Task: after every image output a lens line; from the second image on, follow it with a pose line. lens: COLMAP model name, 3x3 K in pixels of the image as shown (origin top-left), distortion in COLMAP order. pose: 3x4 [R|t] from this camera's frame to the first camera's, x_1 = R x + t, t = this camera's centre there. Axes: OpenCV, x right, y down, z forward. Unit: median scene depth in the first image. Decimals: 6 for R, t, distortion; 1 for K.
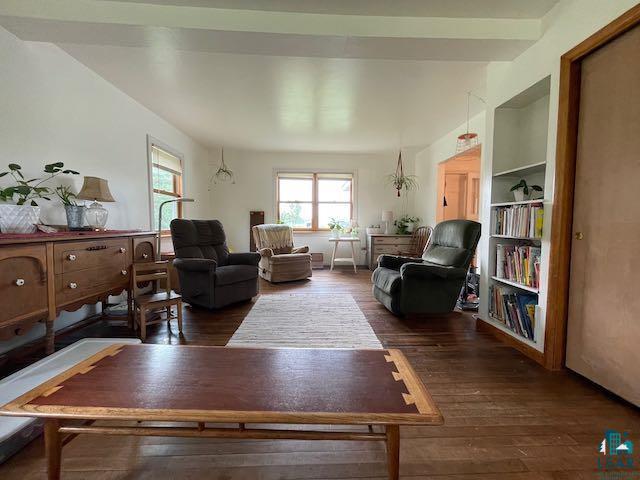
lens RADIAL K [[253.8, 0, 320.0], [0, 253.8, 240.0], [0, 0, 1]] dist [-0.008355, -0.000172]
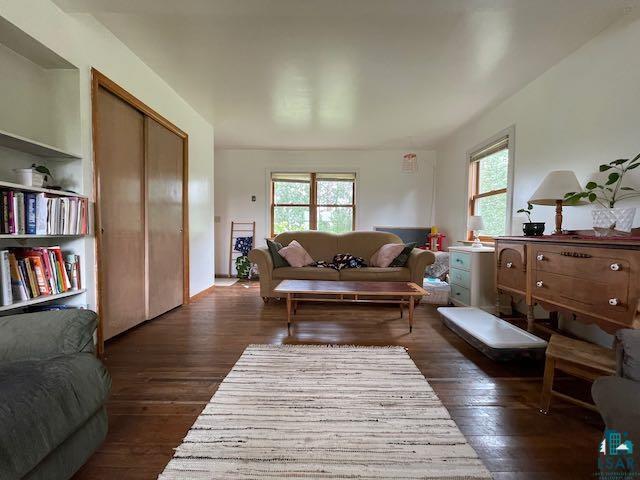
lens RADIAL K [[253.8, 0, 320.0], [0, 253.8, 240.0], [0, 0, 1]] dist [-0.008355, -0.000172]
pose [[-0.999010, -0.016502, 0.041321, -0.081563], [-0.012450, 0.995259, 0.096458, -0.089554], [-0.042717, 0.095848, -0.994479, 1.928708]]
